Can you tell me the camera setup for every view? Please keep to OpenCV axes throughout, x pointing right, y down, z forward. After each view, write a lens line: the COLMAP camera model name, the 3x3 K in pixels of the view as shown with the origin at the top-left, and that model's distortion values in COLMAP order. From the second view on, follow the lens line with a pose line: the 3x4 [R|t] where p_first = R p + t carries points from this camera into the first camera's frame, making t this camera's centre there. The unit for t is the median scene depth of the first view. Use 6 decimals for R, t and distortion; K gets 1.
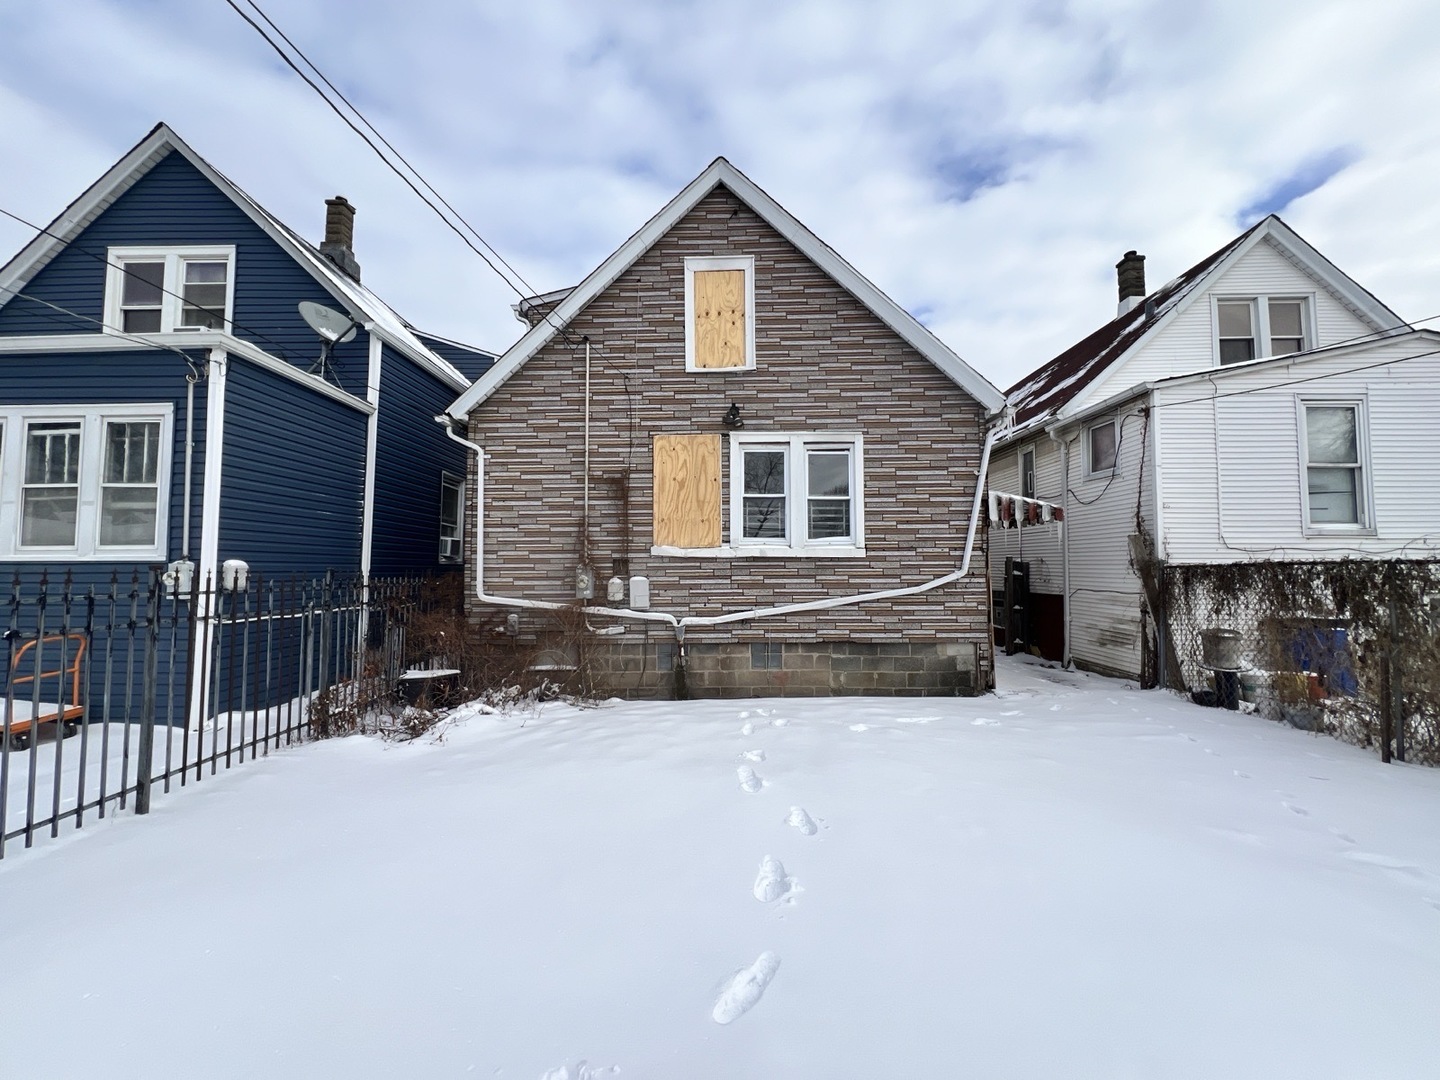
lens RADIAL K [[578.1, 0, 712.7], [0, 578.1, 540.1], [0, 0, 1]] dist [-0.003031, 0.001532]
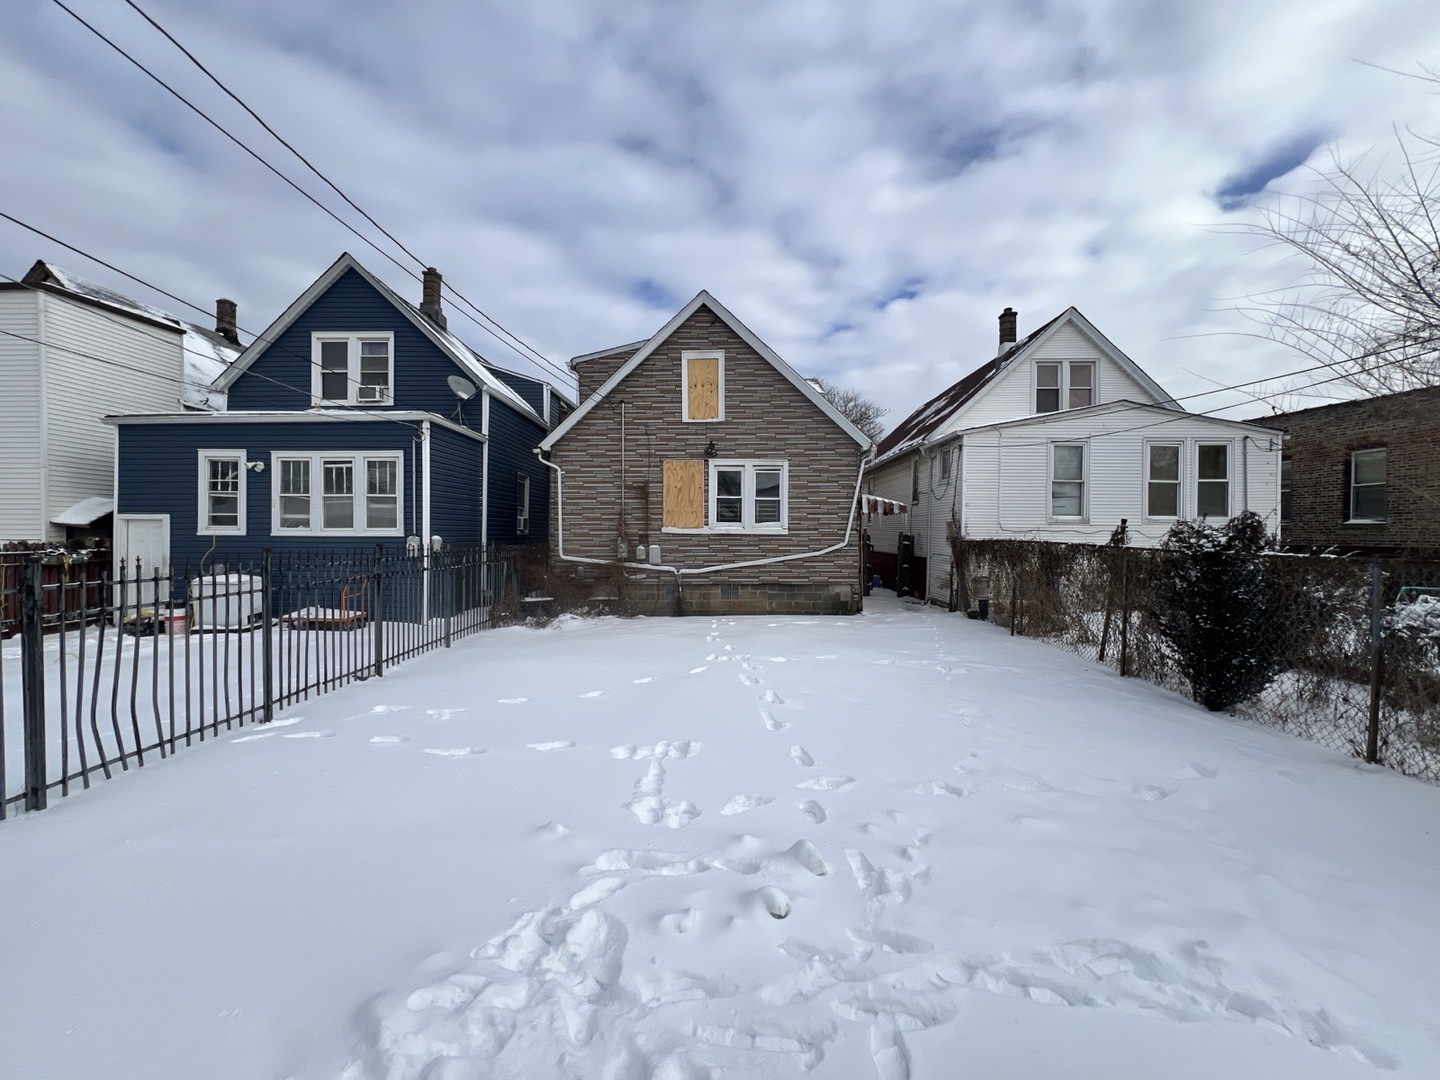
lens RADIAL K [[578.1, 0, 714.7], [0, 578.1, 541.5], [0, 0, 1]] dist [-0.003031, 0.001532]
pose [[0.999935, 0.004629, 0.010462, 0.030144], [-0.005292, 0.997922, 0.064220, -0.056100], [-0.010143, -0.064271, 0.997881, -0.681154]]
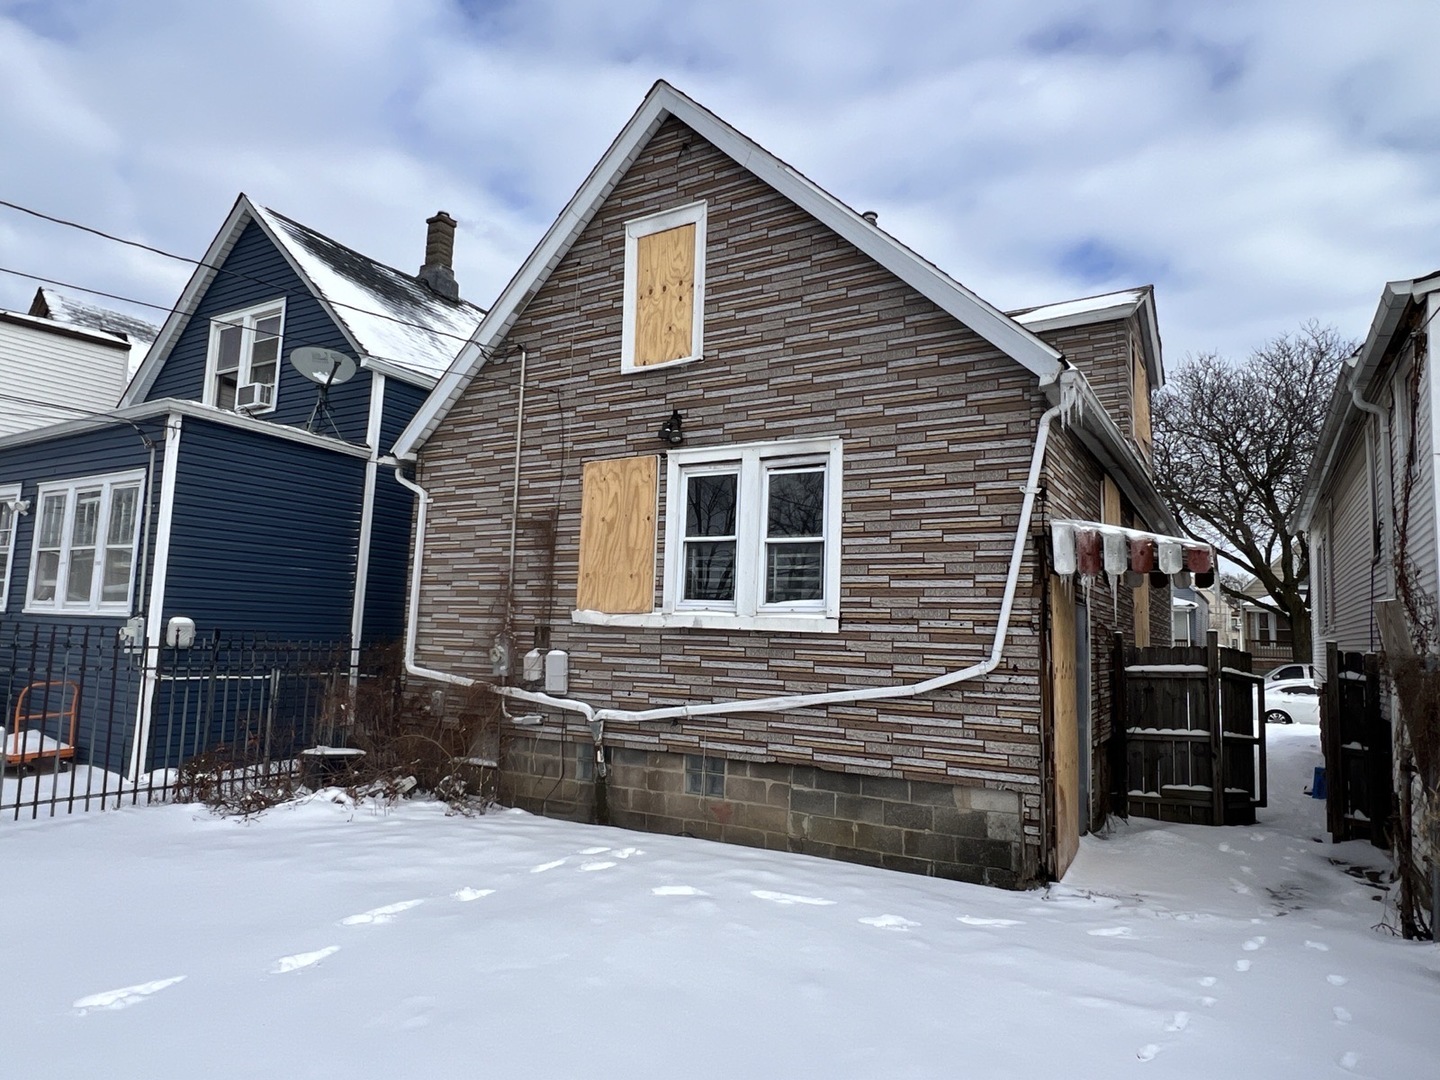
lens RADIAL K [[881.7, 0, 713.6], [0, 881.7, 542.3], [0, 0, 1]] dist [0.001211, -0.002148]
pose [[0.867142, -0.022714, -0.497542, 0.615139], [-0.009028, 0.998079, -0.061300, -0.008732], [0.497979, 0.057647, 0.865271, 0.096807]]
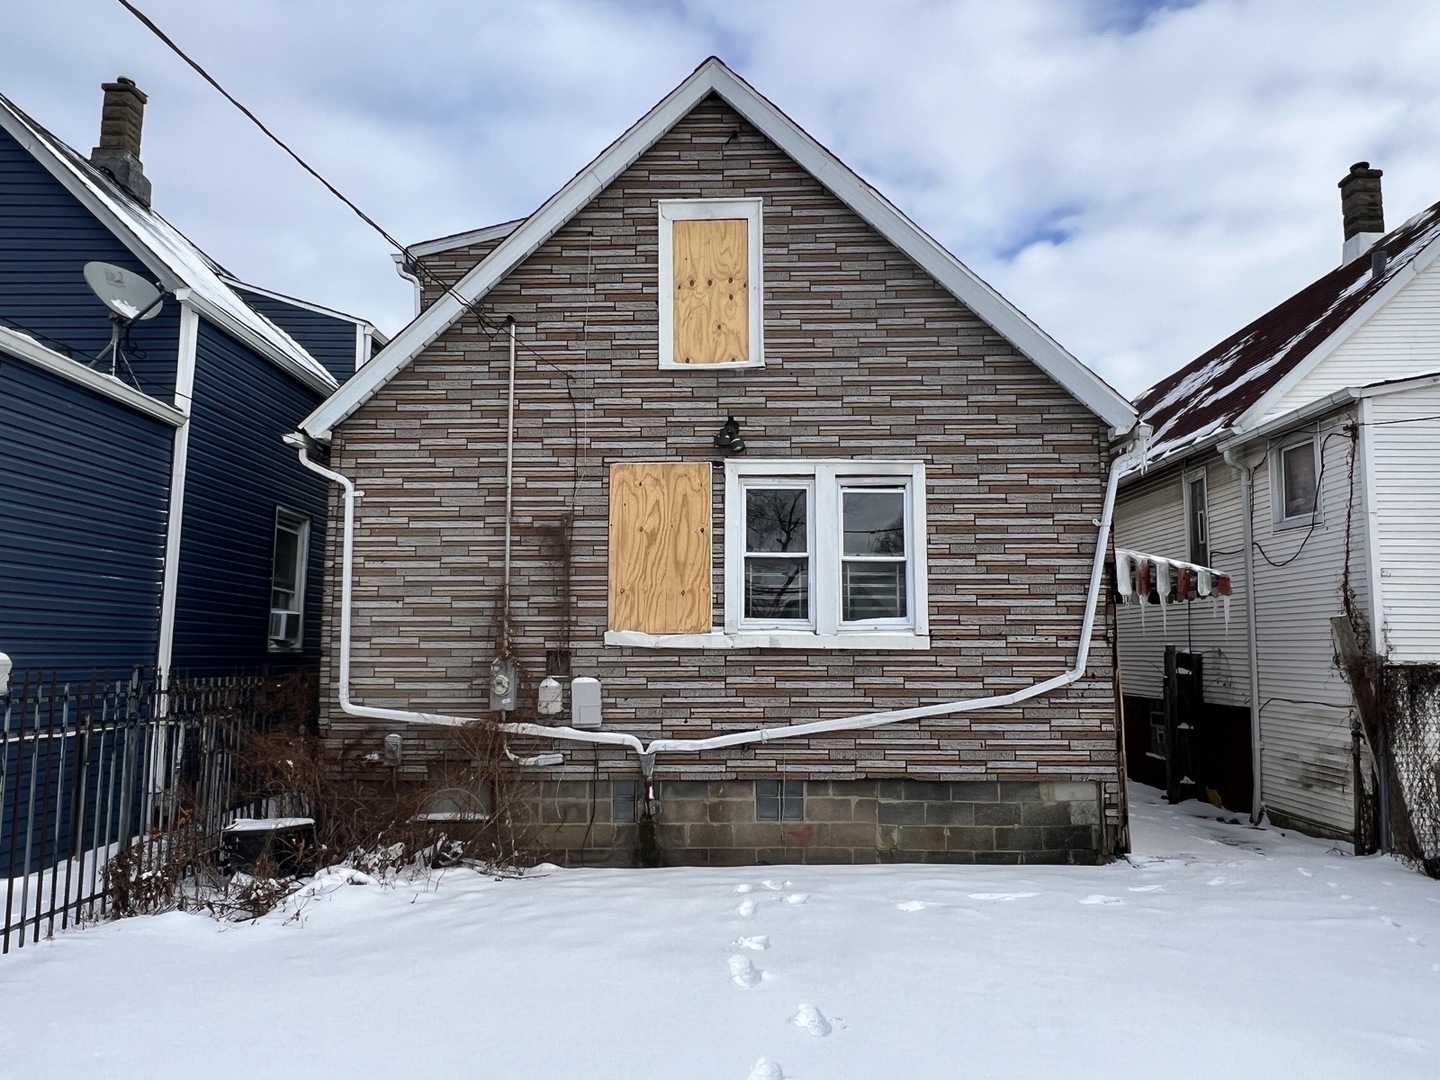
lens RADIAL K [[1006.7, 0, 702.0], [0, 1006.7, 550.4], [0, 0, 1]] dist [-0.002340, 0.002928]
pose [[0.999985, 0.004940, -0.002232, 0.006538], [-0.005049, 0.998637, -0.051943, -0.021963], [0.001972, 0.051953, 0.998648, -0.150242]]
